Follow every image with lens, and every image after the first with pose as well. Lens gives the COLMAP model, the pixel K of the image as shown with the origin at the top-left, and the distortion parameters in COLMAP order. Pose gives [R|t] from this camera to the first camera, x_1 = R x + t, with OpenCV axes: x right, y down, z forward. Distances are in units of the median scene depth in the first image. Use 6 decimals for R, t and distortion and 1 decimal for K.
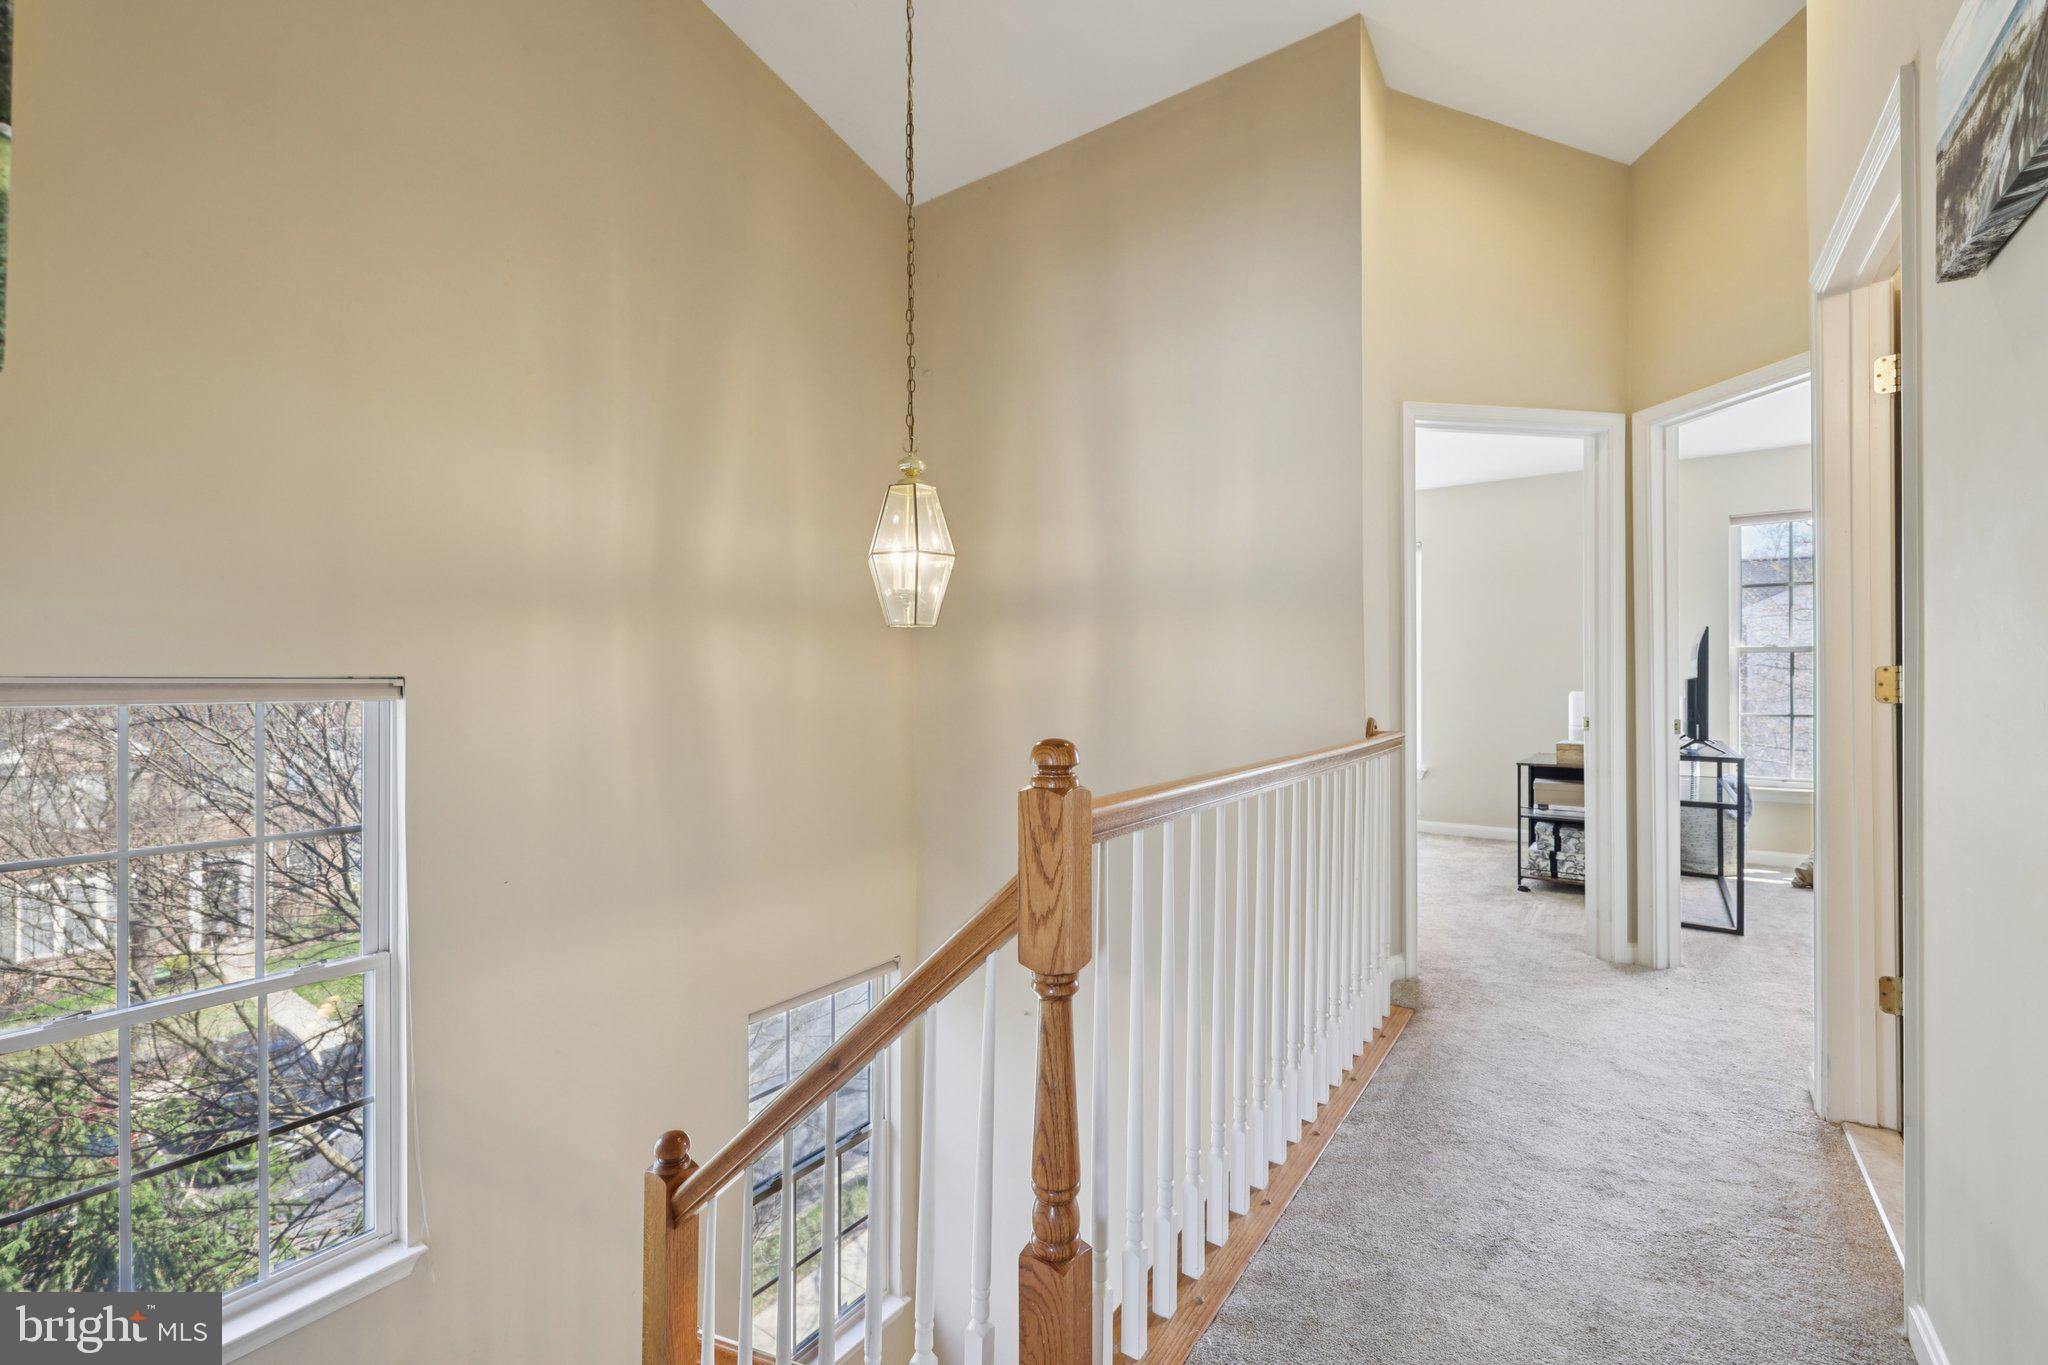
lens RADIAL K [[858.4, 0, 1018.7], [0, 858.4, 684.0], [0, 0, 1]] dist [-0.000625, 0.000320]
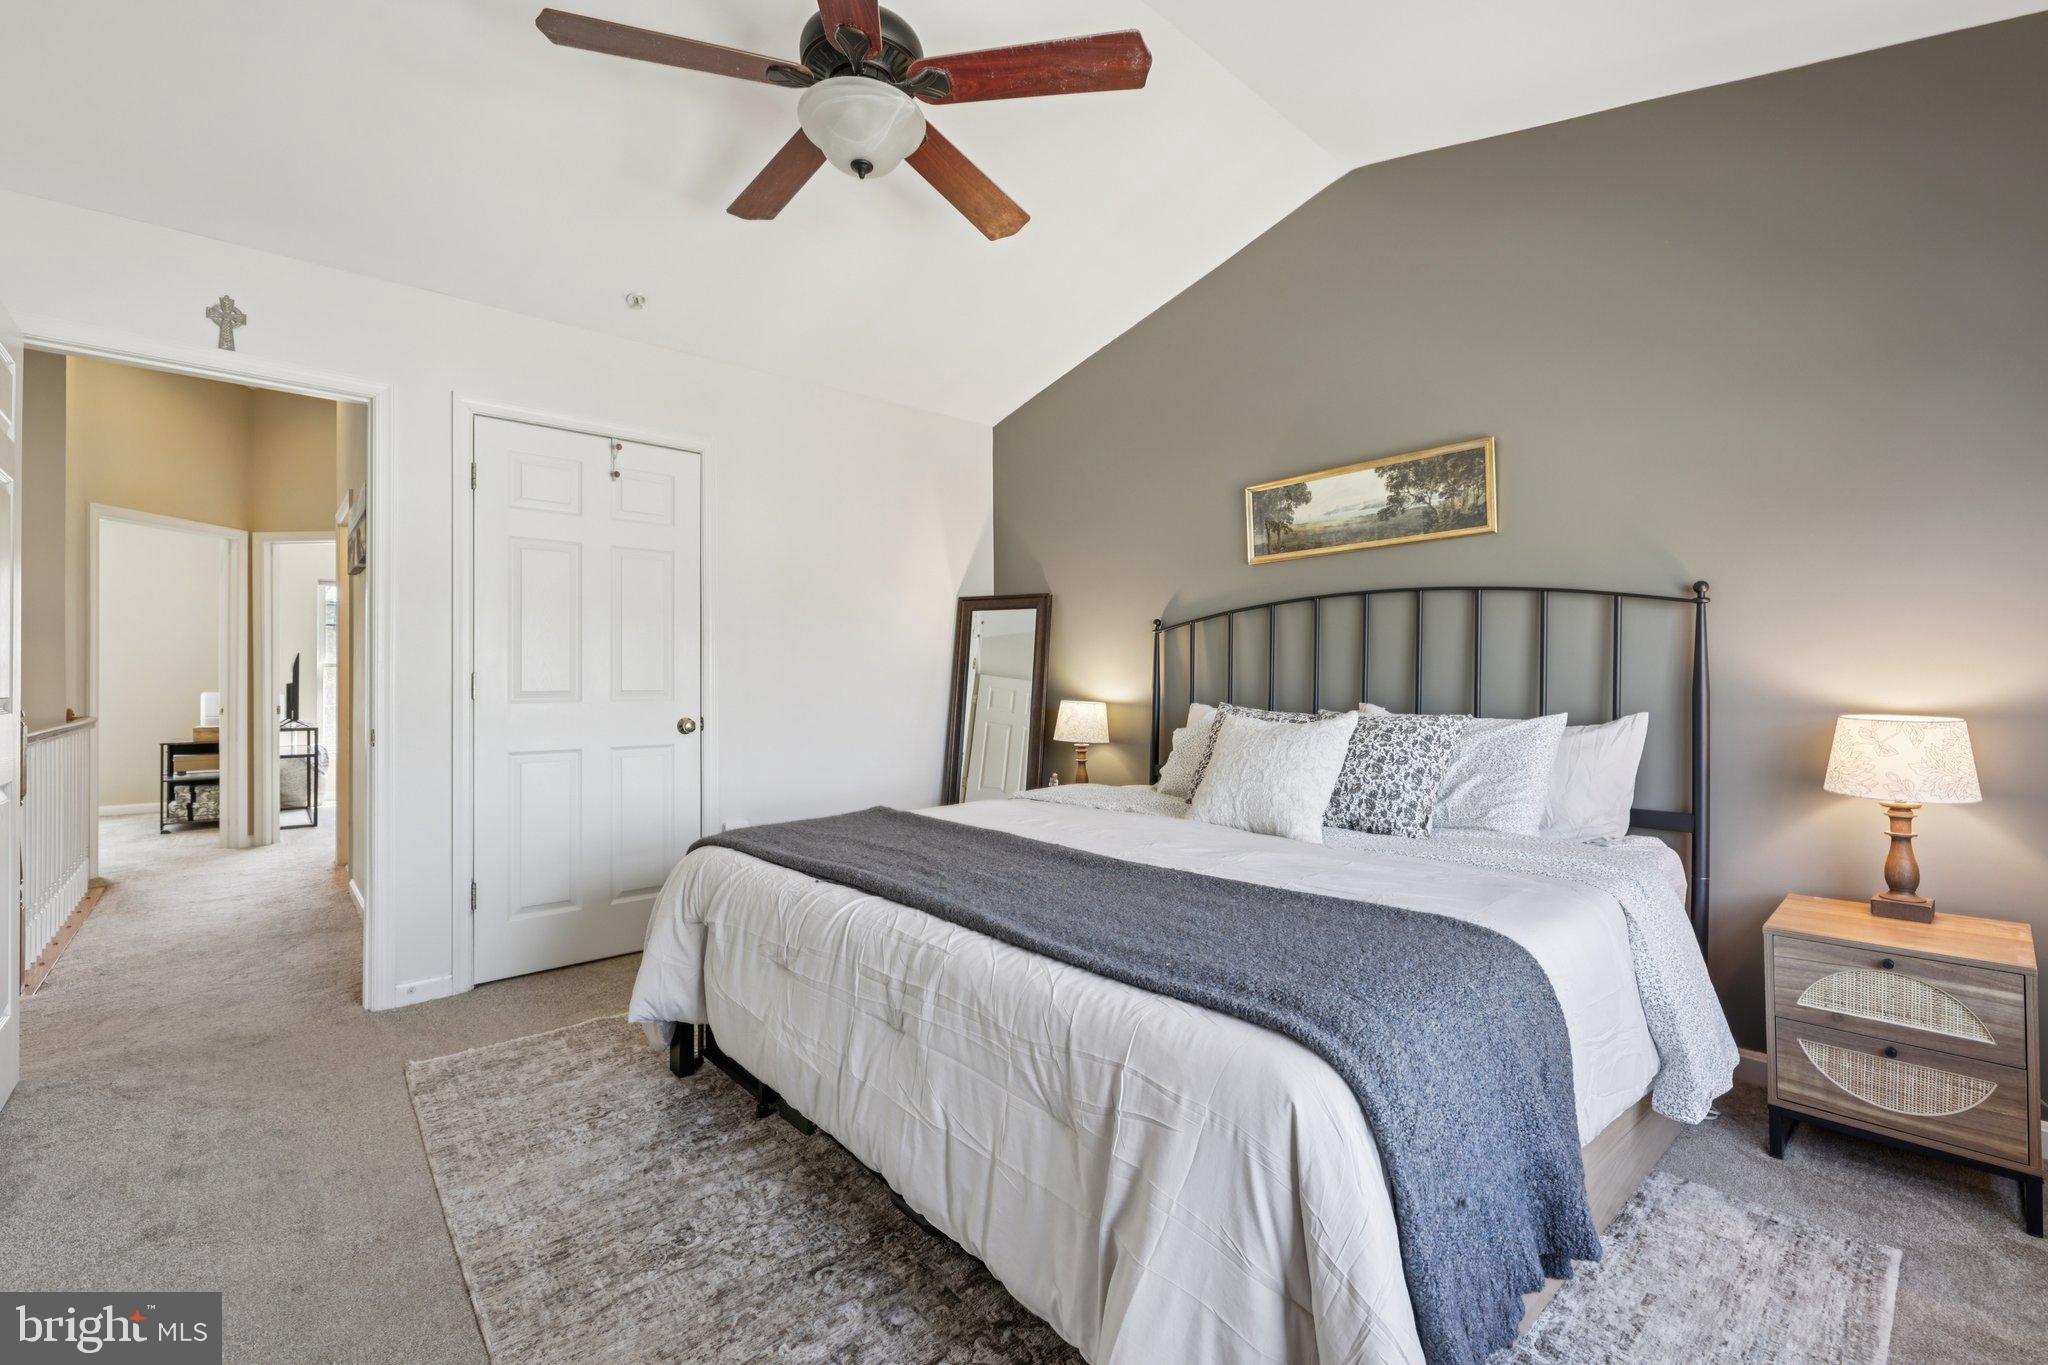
lens RADIAL K [[858.4, 0, 1022.0], [0, 858.4, 676.3], [0, 0, 1]] dist [-0.000625, 0.000320]
pose [[0.209759, 0.008958, 0.977712, -0.570464], [0.004455, 0.999939, -0.010117, 0.003119], [-0.977743, 0.006478, 0.209706, -0.772453]]
